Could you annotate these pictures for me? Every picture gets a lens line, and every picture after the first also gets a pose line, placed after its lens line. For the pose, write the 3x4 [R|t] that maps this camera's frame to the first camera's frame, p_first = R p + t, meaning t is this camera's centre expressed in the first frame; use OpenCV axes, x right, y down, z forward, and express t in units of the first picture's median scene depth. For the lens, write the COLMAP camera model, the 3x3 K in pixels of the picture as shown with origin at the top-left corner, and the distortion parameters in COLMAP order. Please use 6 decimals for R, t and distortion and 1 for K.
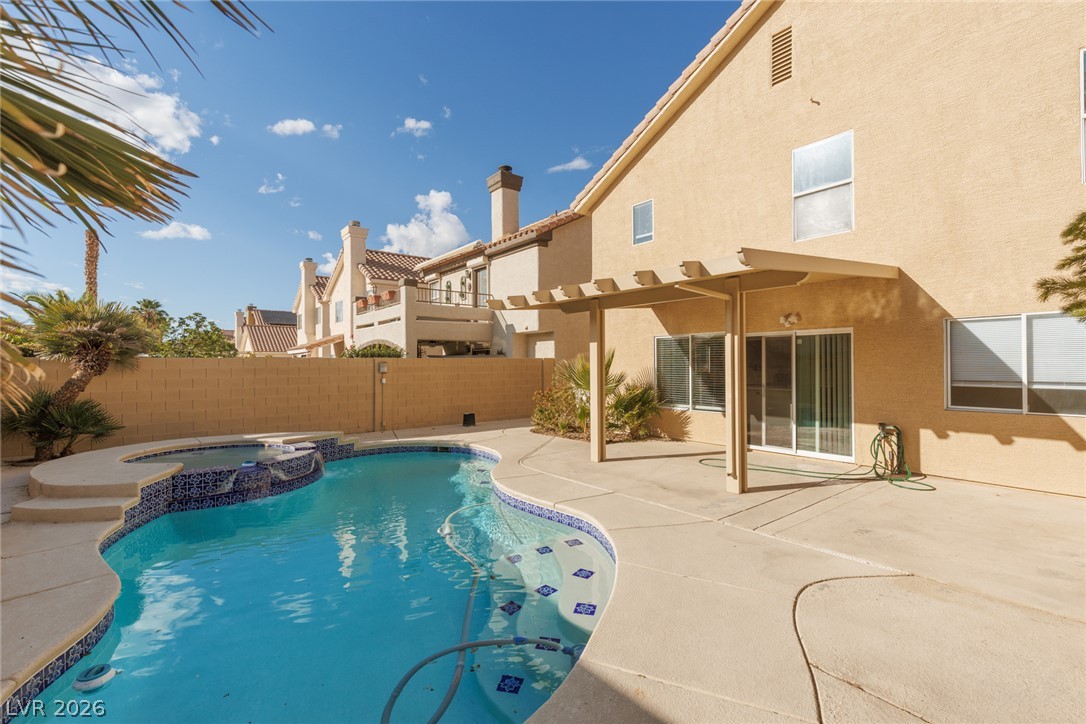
lens RADIAL K [[487.6, 0, 549.0], [0, 487.6, 363.4], [0, 0, 1]] dist [0.005468, -0.001180]
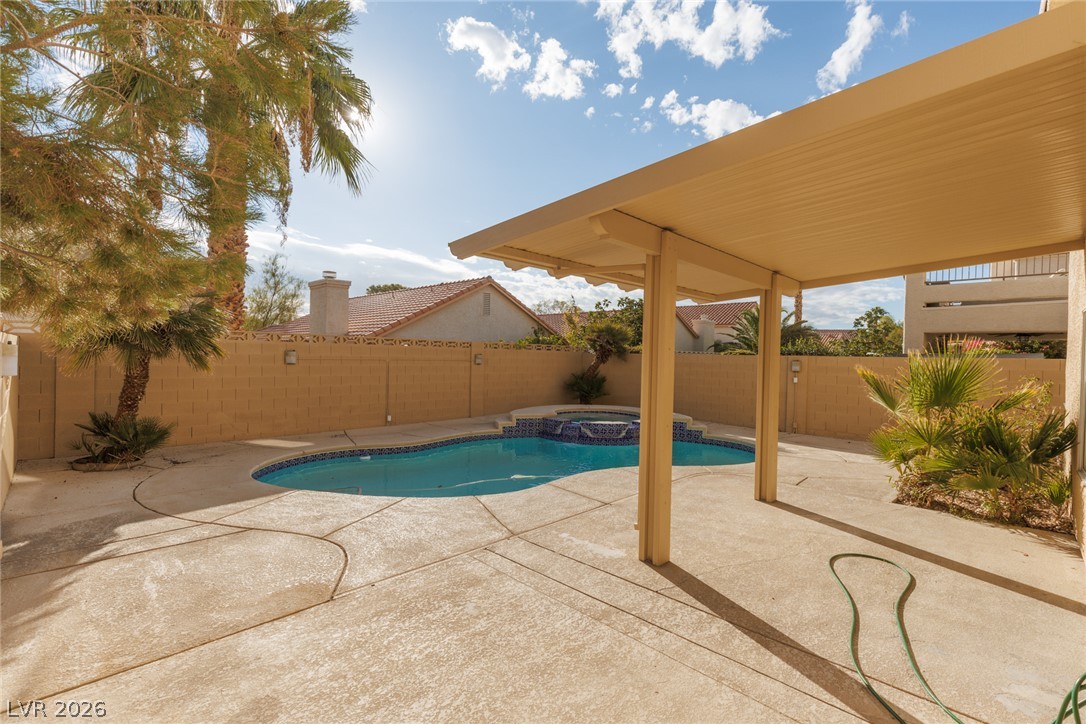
lens RADIAL K [[487.6, 0, 547.0], [0, 487.6, 361.9], [0, 0, 1]] dist [0.005468, -0.001180]
pose [[0.118258, 0.020305, -0.992775, 0.660374], [-0.020765, 0.999623, 0.017972, -0.008136], [0.992766, 0.018490, 0.118635, 0.506733]]
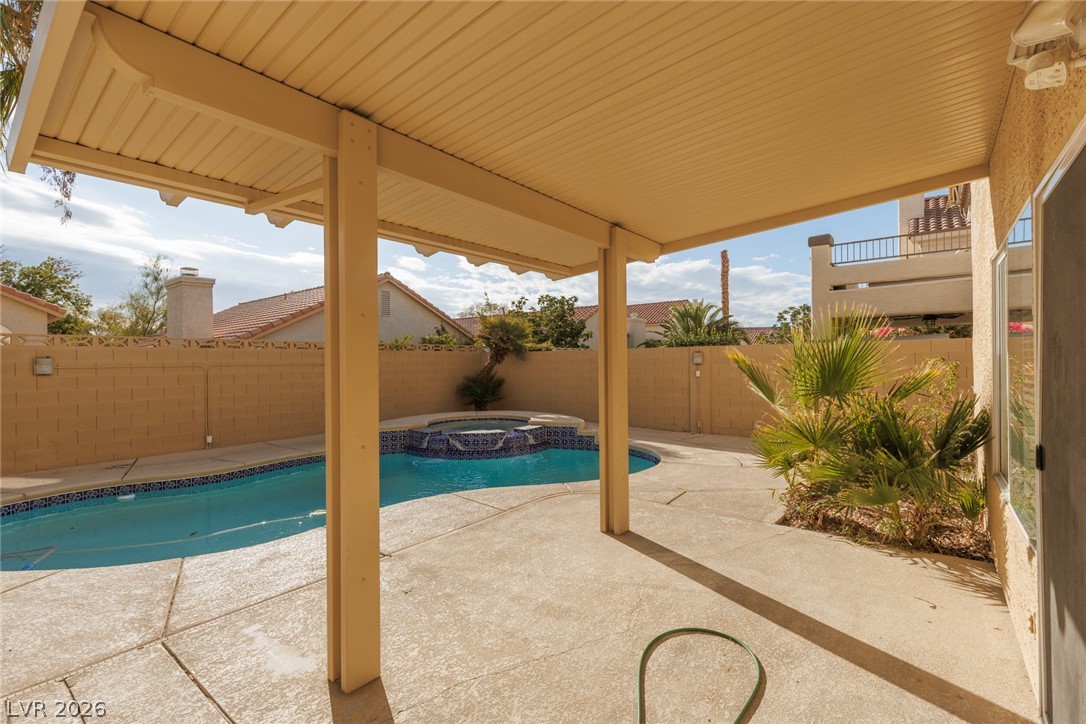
lens RADIAL K [[487.6, 0, 550.2], [0, 487.6, 361.6], [0, 0, 1]] dist [0.005468, -0.001180]
pose [[0.221039, 0.002577, -0.975262, 0.516718], [0.011717, 0.999917, 0.005297, 0.009388], [0.975195, -0.012598, 0.220990, 0.698285]]
